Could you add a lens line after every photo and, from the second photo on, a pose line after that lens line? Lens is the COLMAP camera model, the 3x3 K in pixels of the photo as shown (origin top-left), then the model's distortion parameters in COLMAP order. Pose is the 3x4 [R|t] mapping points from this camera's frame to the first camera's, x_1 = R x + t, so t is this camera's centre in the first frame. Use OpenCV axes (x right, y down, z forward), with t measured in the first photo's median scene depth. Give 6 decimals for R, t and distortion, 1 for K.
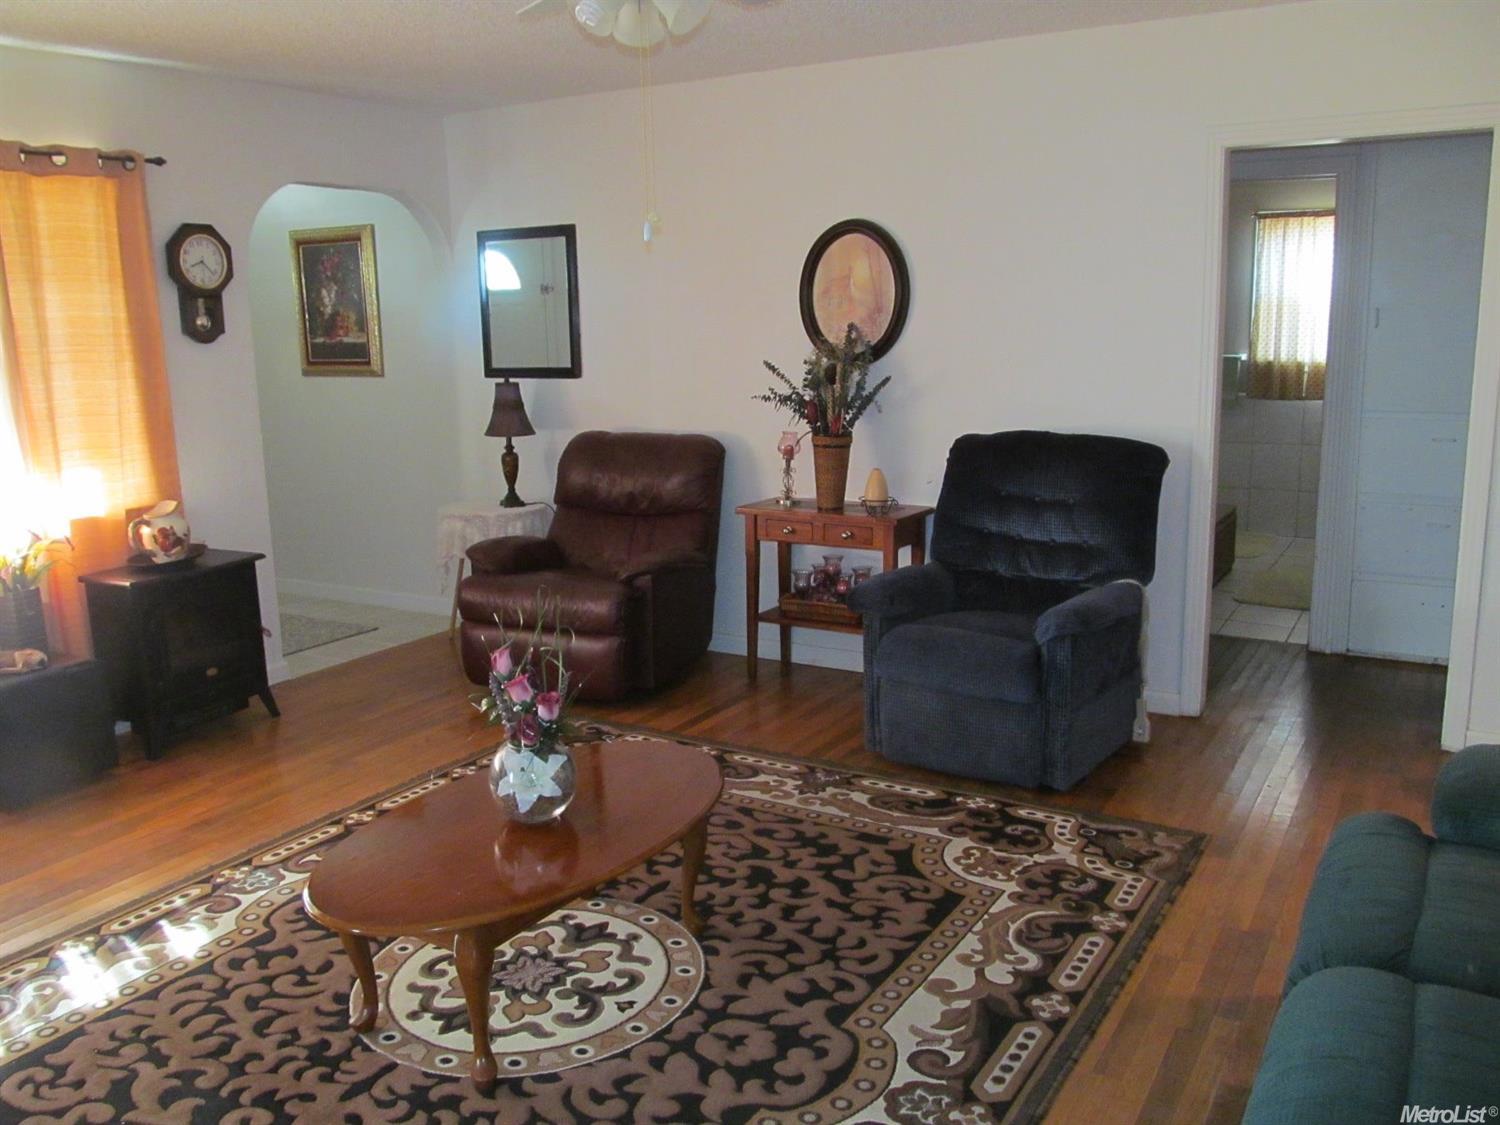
lens RADIAL K [[1228.1, 0, 750.0], [0, 1228.1, 562.5], [0, 0, 1]] dist [-0.064813, 0.012128]
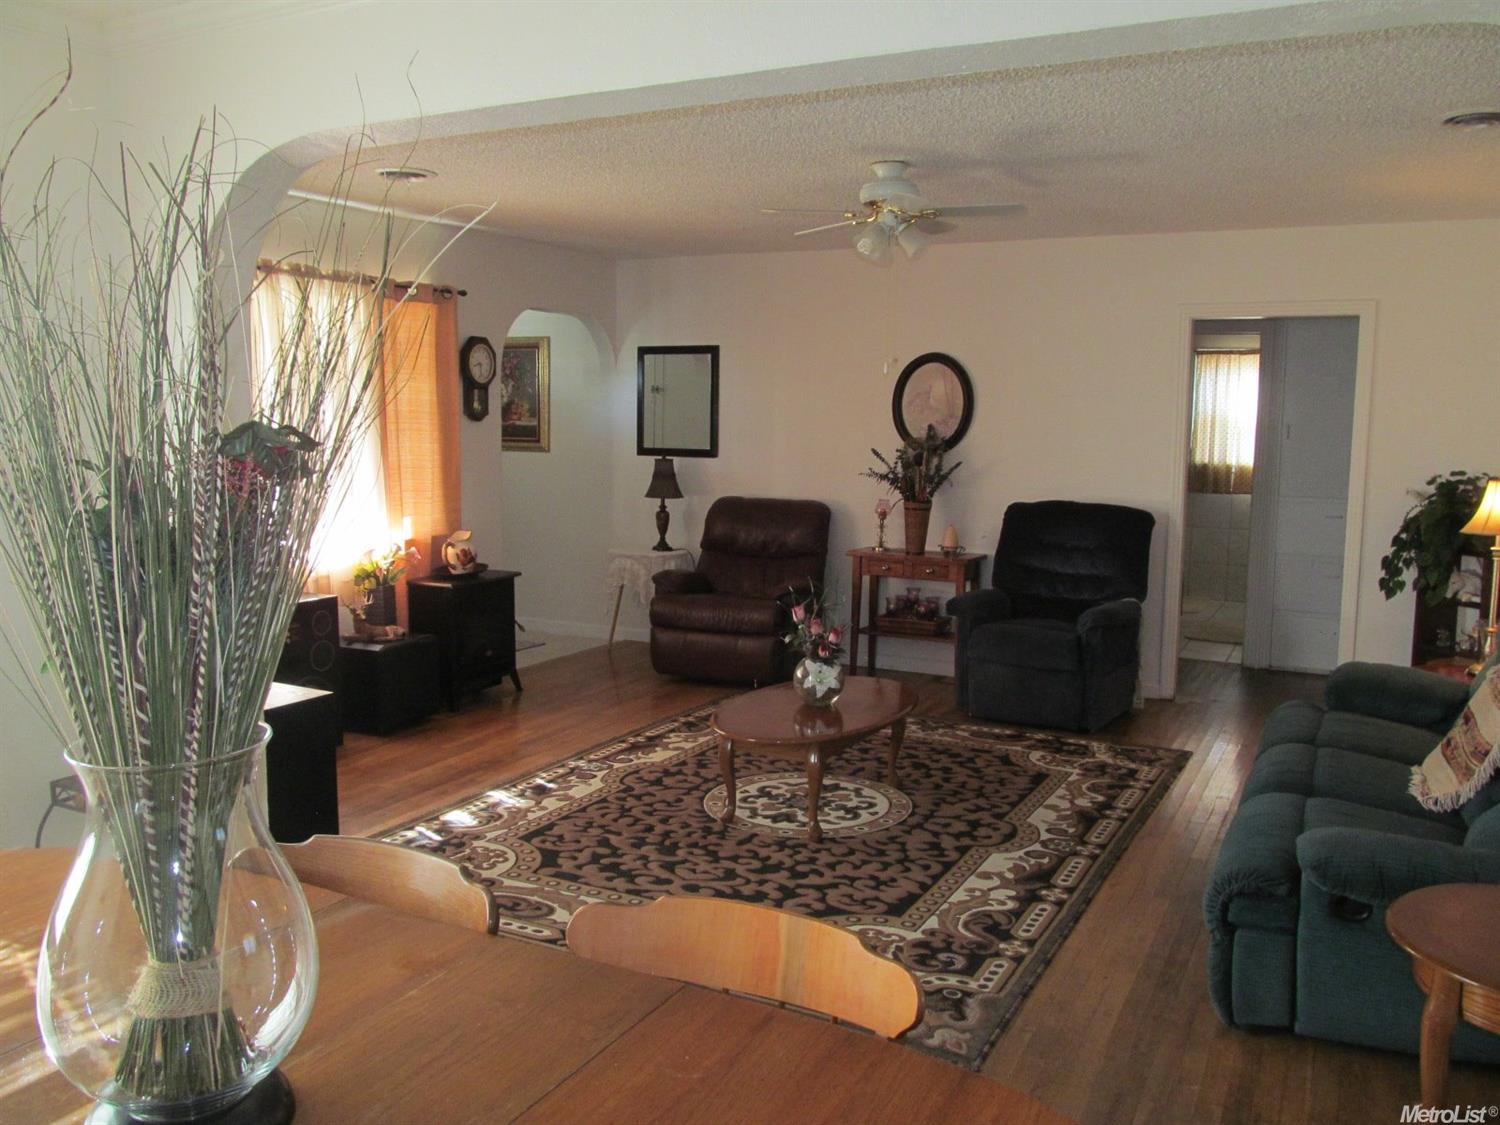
lens RADIAL K [[1228.1, 0, 750.0], [0, 1228.1, 562.5], [0, 0, 1]] dist [-0.064813, 0.012128]
pose [[0.997605, 0.026730, 0.063801, -0.232170], [-0.021615, 0.996595, -0.079569, 0.090270], [-0.065711, 0.077999, 0.994786, -0.427937]]
